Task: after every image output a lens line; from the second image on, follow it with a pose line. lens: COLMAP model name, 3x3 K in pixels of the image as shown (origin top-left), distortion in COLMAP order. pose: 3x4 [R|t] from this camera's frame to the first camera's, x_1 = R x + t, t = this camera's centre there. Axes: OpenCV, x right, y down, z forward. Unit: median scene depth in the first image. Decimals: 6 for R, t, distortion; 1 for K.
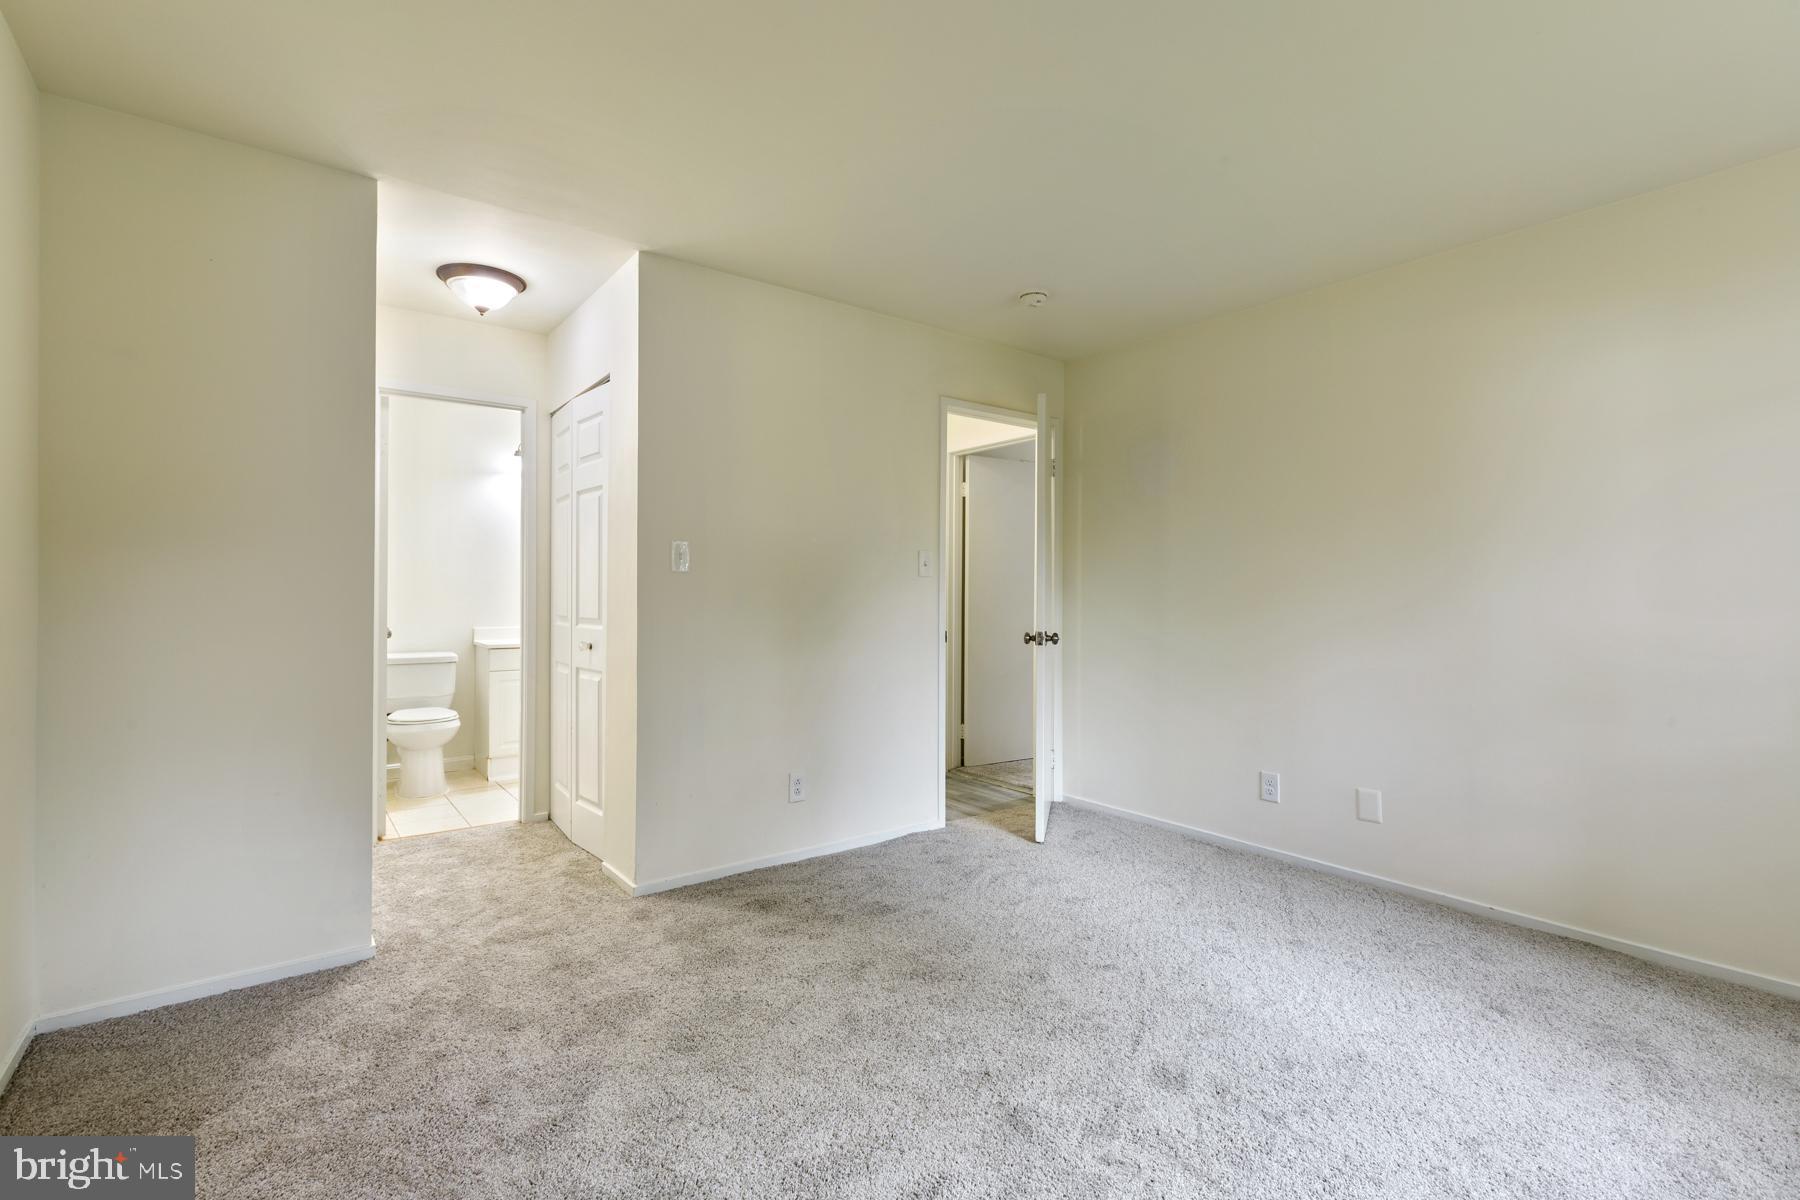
lens RADIAL K [[812.5, 0, 901.0], [0, 812.5, 600.6], [0, 0, 1]] dist [0.003685, -0.001653]
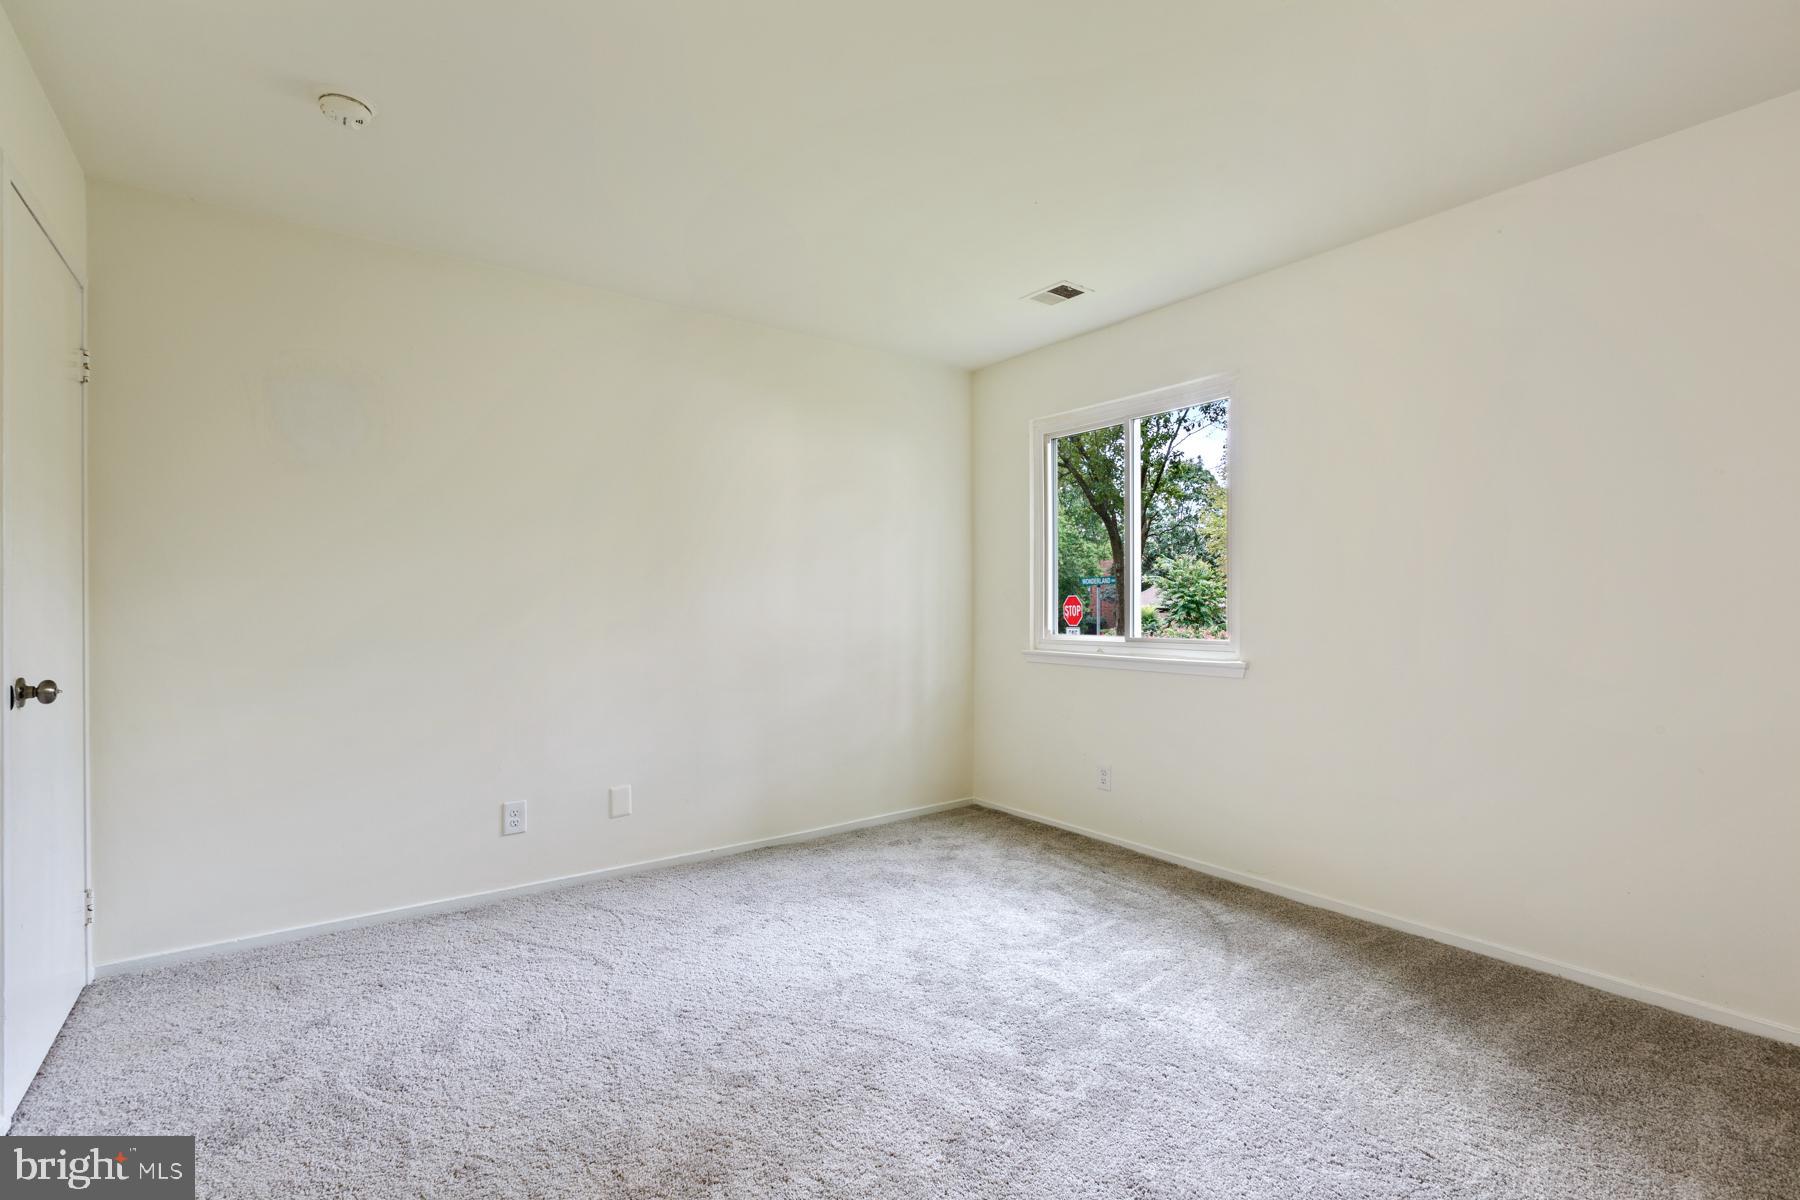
lens RADIAL K [[812.5, 0, 903.4], [0, 812.5, 598.0], [0, 0, 1]] dist [0.003685, -0.001653]
pose [[0.036502, -0.007348, 0.999307, -0.517267], [0.011380, 0.999911, 0.006937, -0.017625], [-0.999269, 0.011119, 0.036582, 0.655730]]
